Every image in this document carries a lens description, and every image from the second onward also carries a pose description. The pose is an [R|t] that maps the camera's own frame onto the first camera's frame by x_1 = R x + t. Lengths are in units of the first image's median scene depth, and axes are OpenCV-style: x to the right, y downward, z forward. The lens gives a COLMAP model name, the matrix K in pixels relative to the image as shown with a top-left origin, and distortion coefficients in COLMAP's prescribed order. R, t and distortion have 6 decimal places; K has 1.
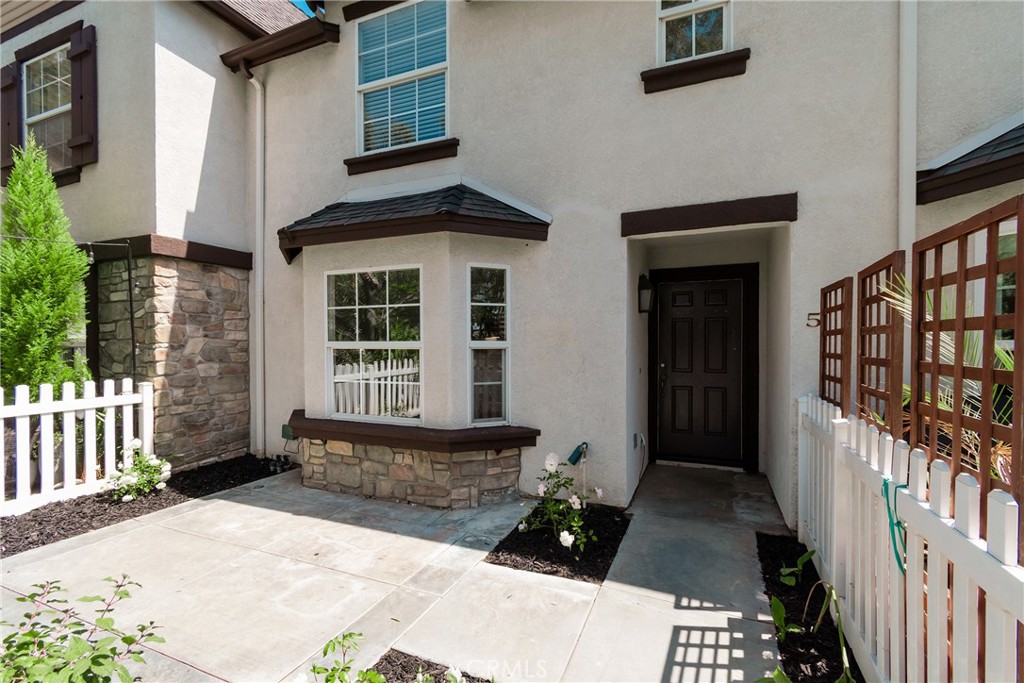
lens RADIAL K [[455.2, 0, 517.1], [0, 455.2, 347.4], [0, 0, 1]] dist [0.002156, -0.001488]
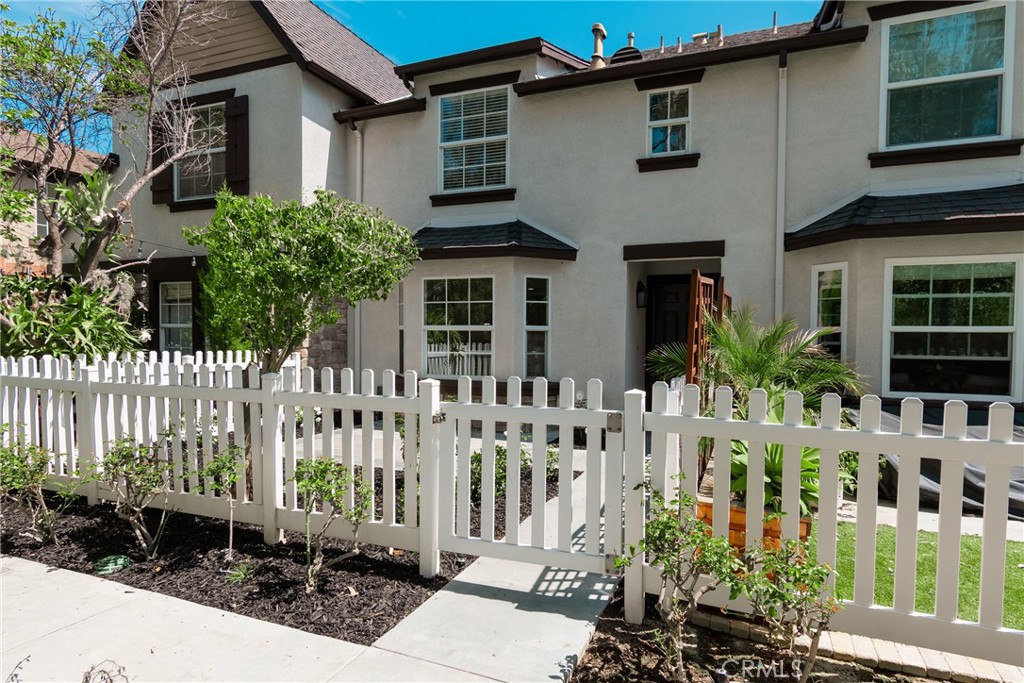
lens RADIAL K [[588.5, 0, 514.4], [0, 588.5, 351.6], [0, 0, 1]] dist [0.002547, -0.003790]
pose [[0.999935, 0.008869, 0.007182, -0.149799], [-0.009007, 0.999770, 0.019470, 0.034693], [-0.007008, -0.019534, 0.999785, -0.968084]]
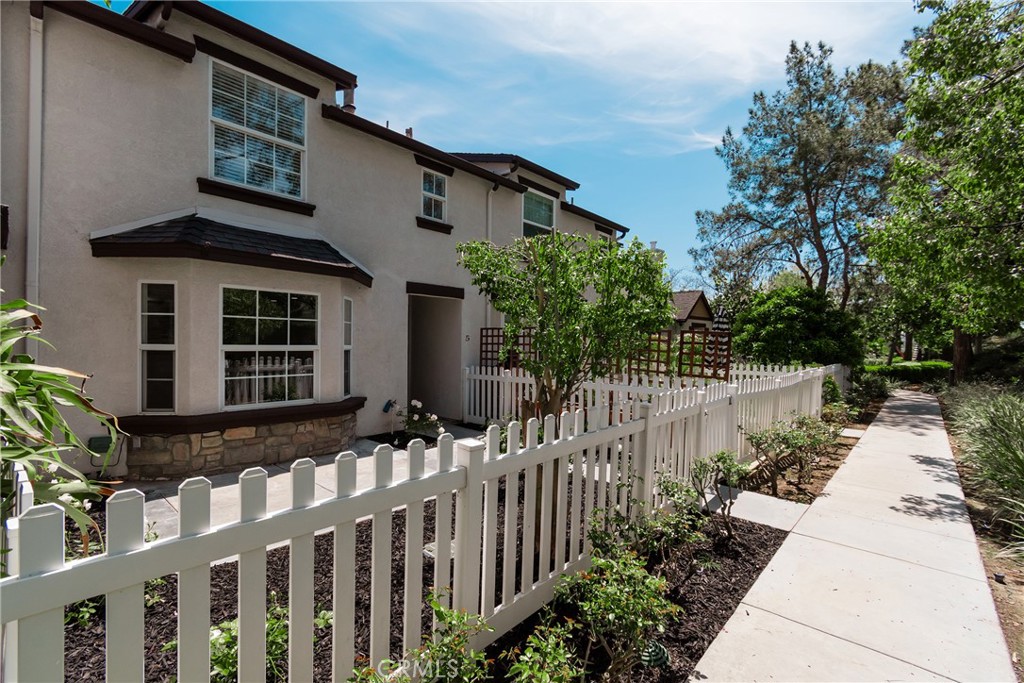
lens RADIAL K [[455.2, 0, 519.2], [0, 455.2, 348.4], [0, 0, 1]] dist [0.002156, -0.001488]
pose [[0.310559, -0.003115, 0.950549, -1.383097], [0.002256, 0.999994, 0.002540, -0.005376], [-0.950551, 0.001355, 0.310564, -0.076823]]
